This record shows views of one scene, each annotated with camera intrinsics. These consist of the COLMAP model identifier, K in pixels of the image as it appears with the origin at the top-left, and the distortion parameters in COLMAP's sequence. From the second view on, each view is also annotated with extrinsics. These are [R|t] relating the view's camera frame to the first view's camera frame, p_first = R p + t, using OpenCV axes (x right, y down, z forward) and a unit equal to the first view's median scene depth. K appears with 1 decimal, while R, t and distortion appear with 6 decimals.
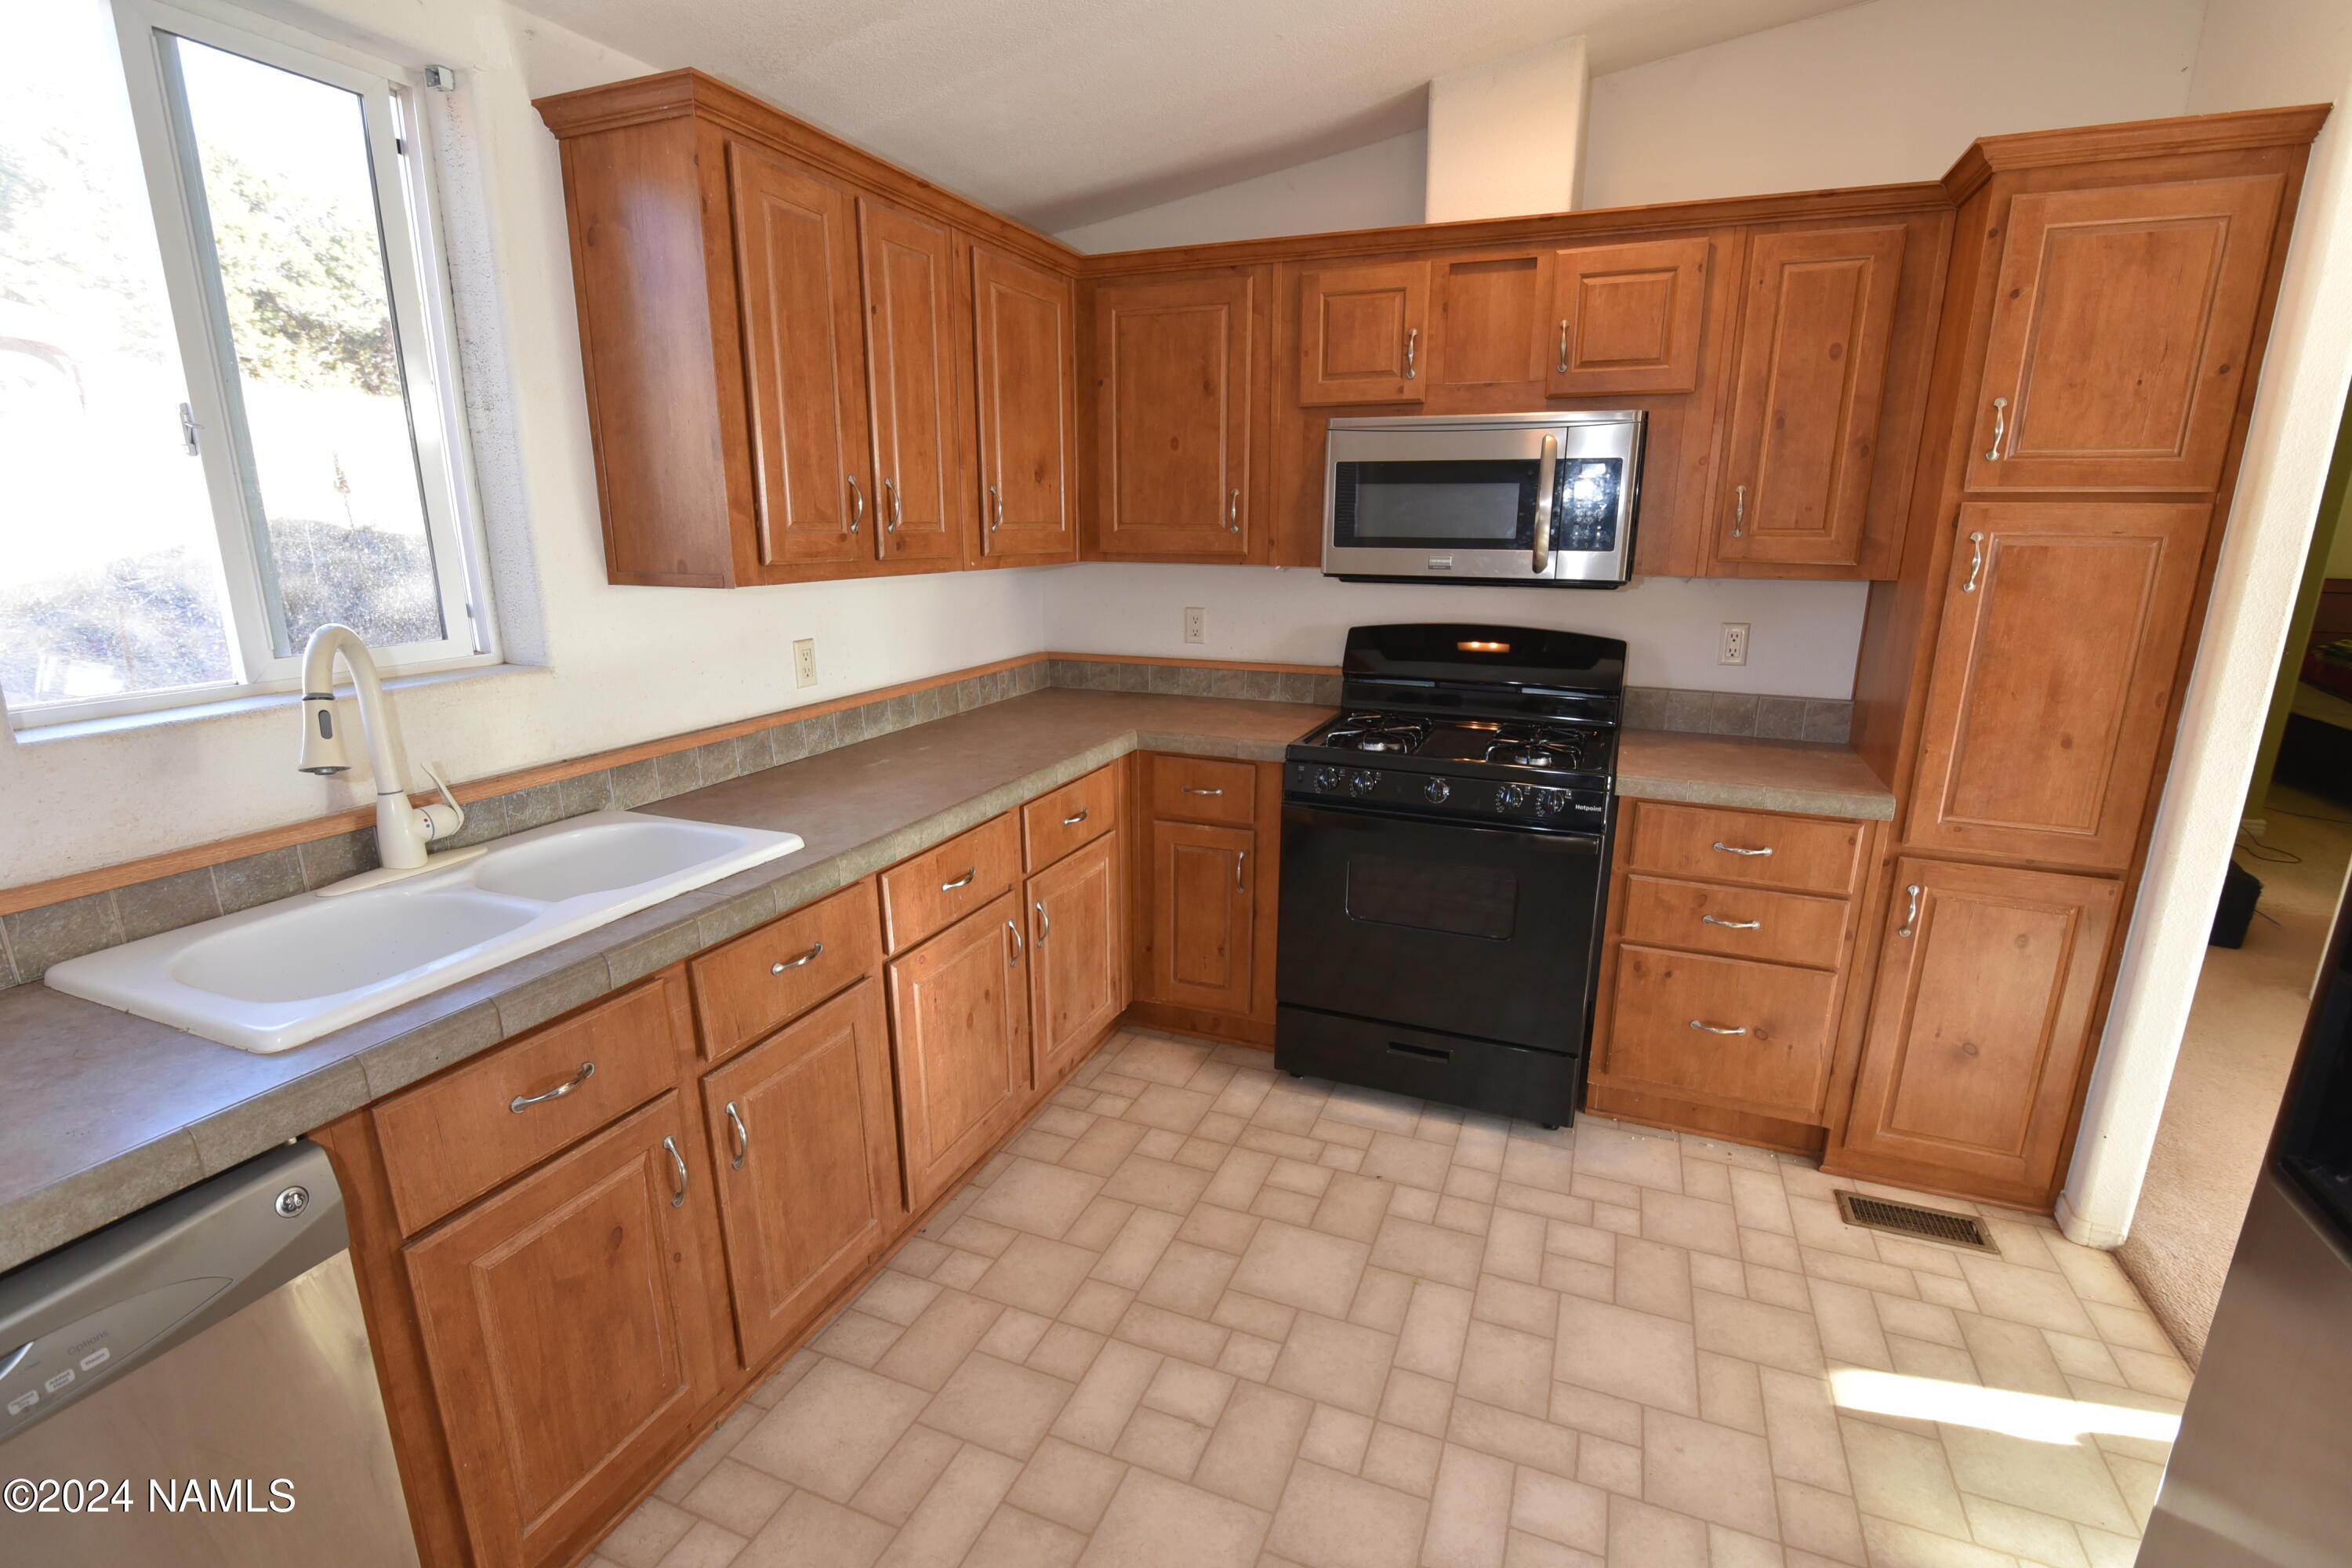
lens RADIAL K [[1084.6, 0, 1187.3], [0, 1084.6, 788.2], [0, 0, 1]] dist [-0.000851, -0.000935]
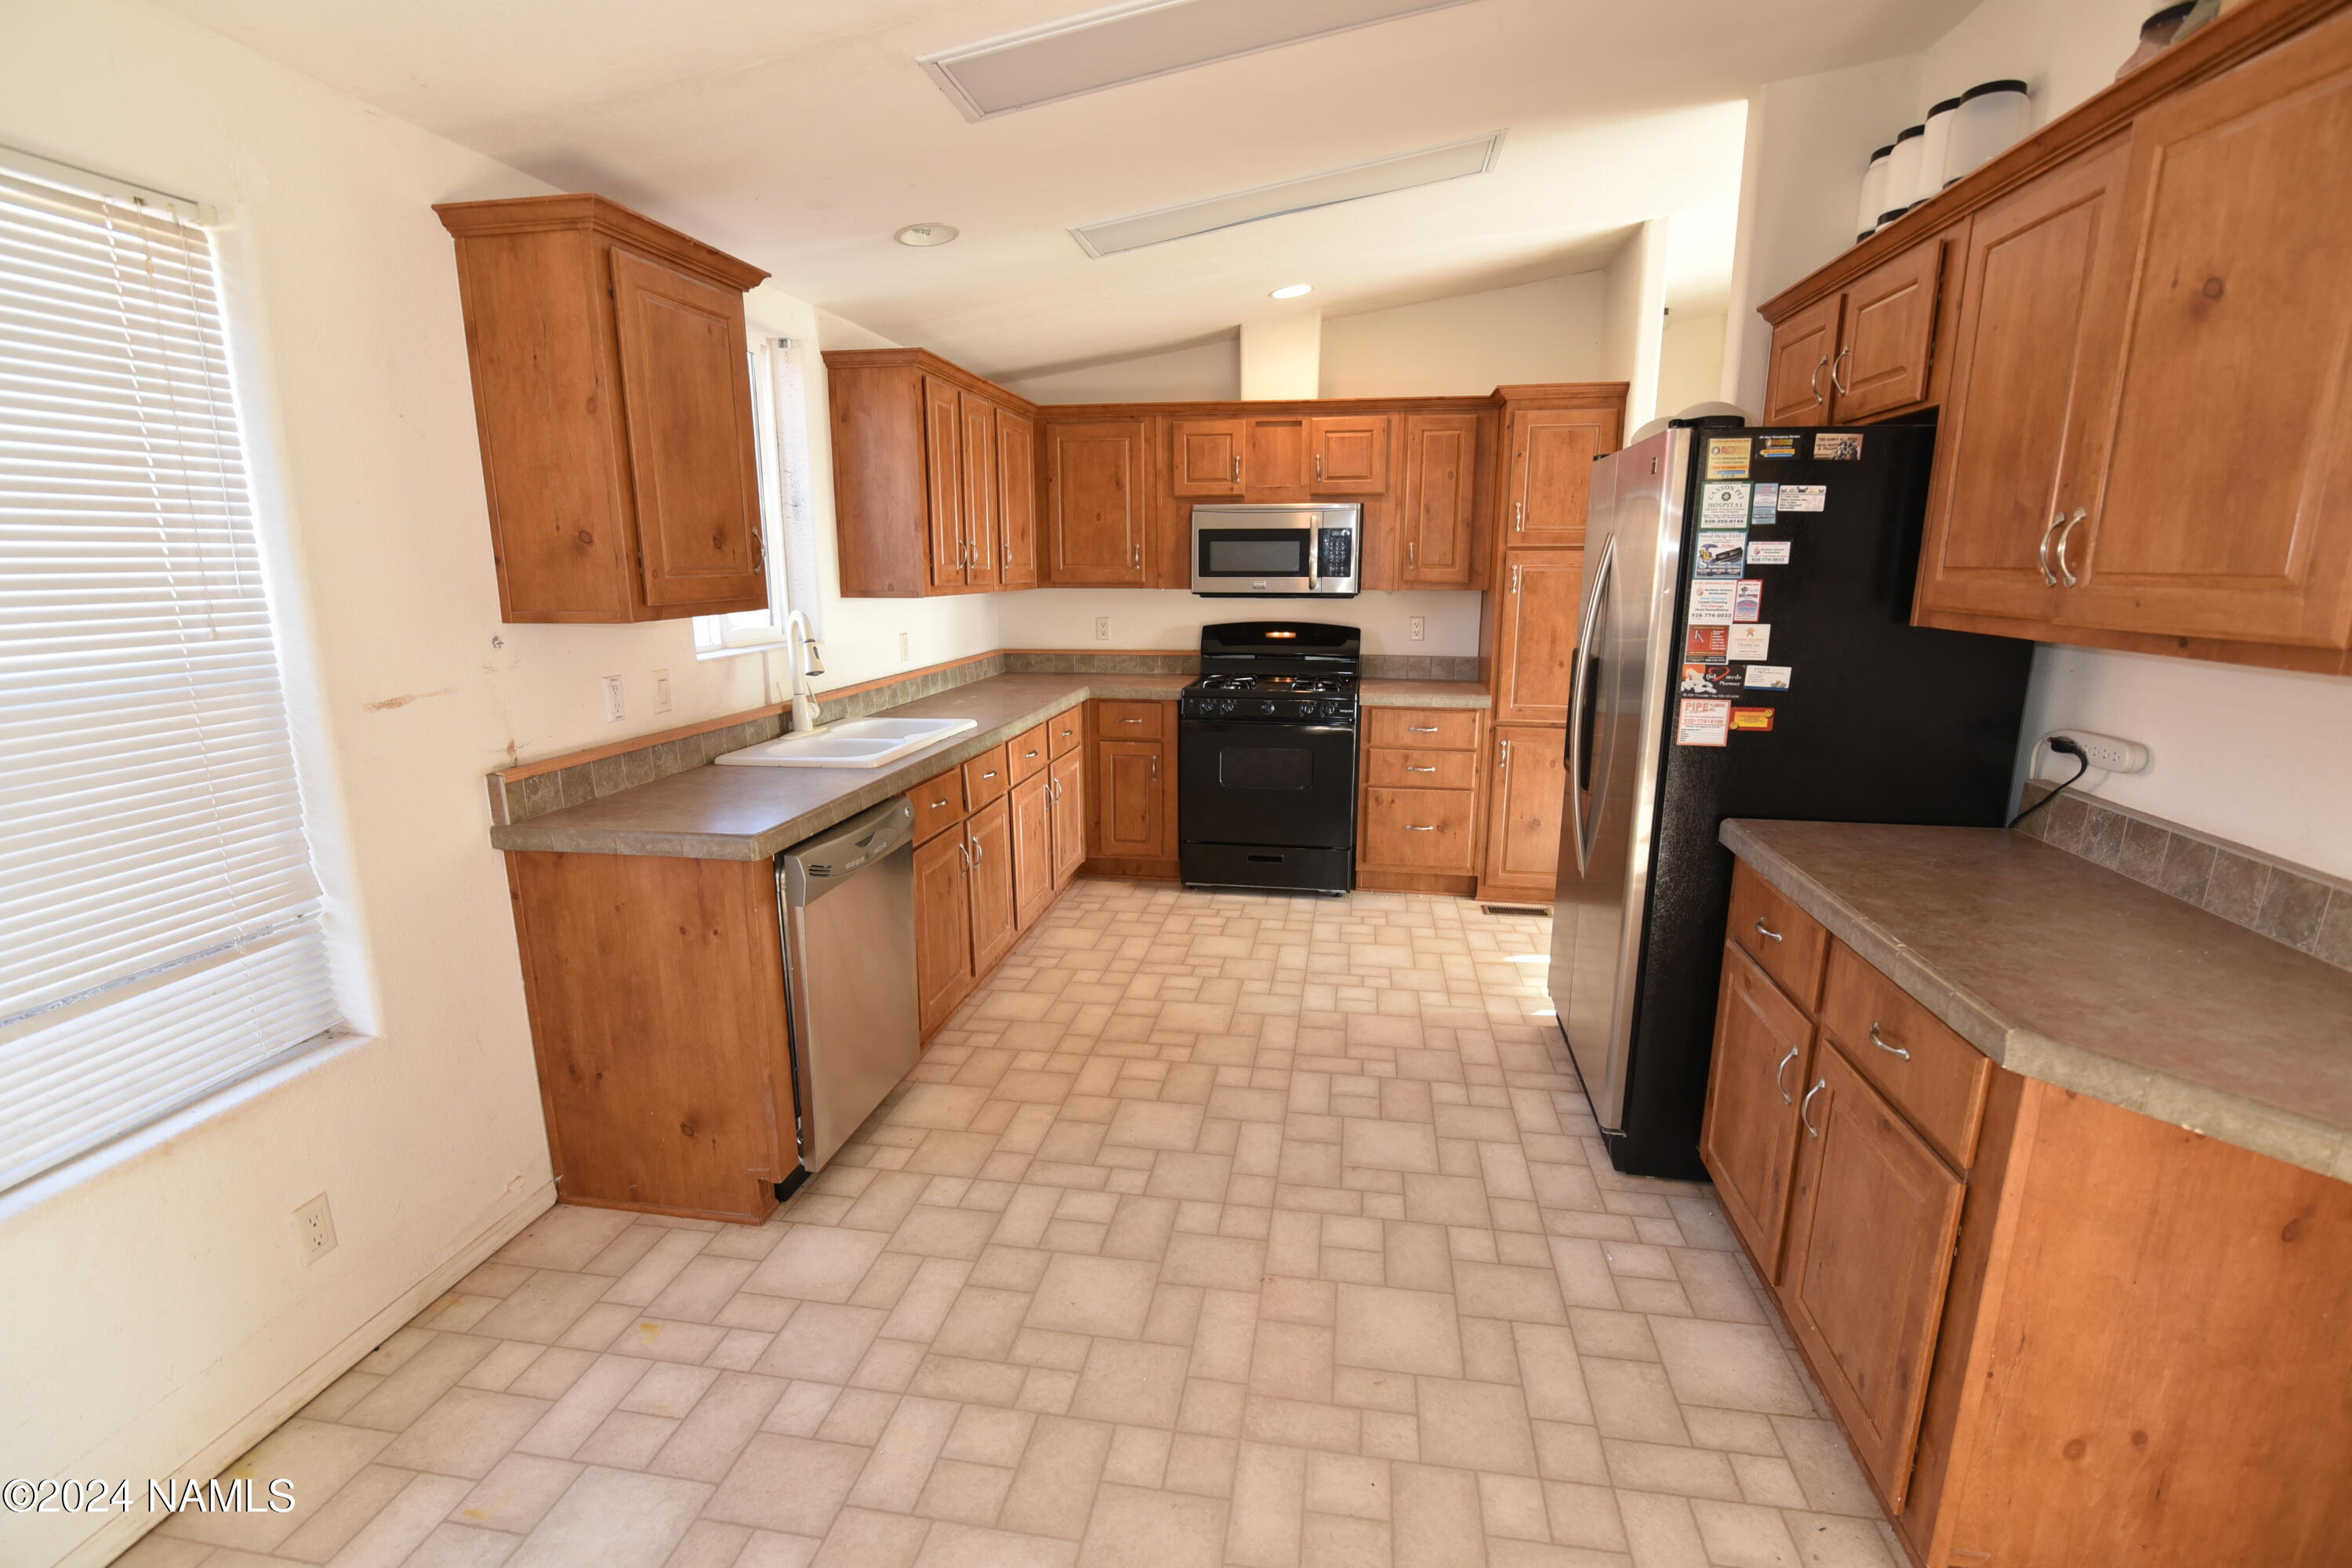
lens RADIAL K [[1084.6, 0, 1171.3], [0, 1084.6, 789.8], [0, 0, 1]] dist [-0.000851, -0.000935]
pose [[0.977032, -0.049626, 0.207234, -0.283493], [0.057355, 0.997858, -0.031453, 0.169821], [-0.205229, 0.042617, 0.977786, -0.673956]]
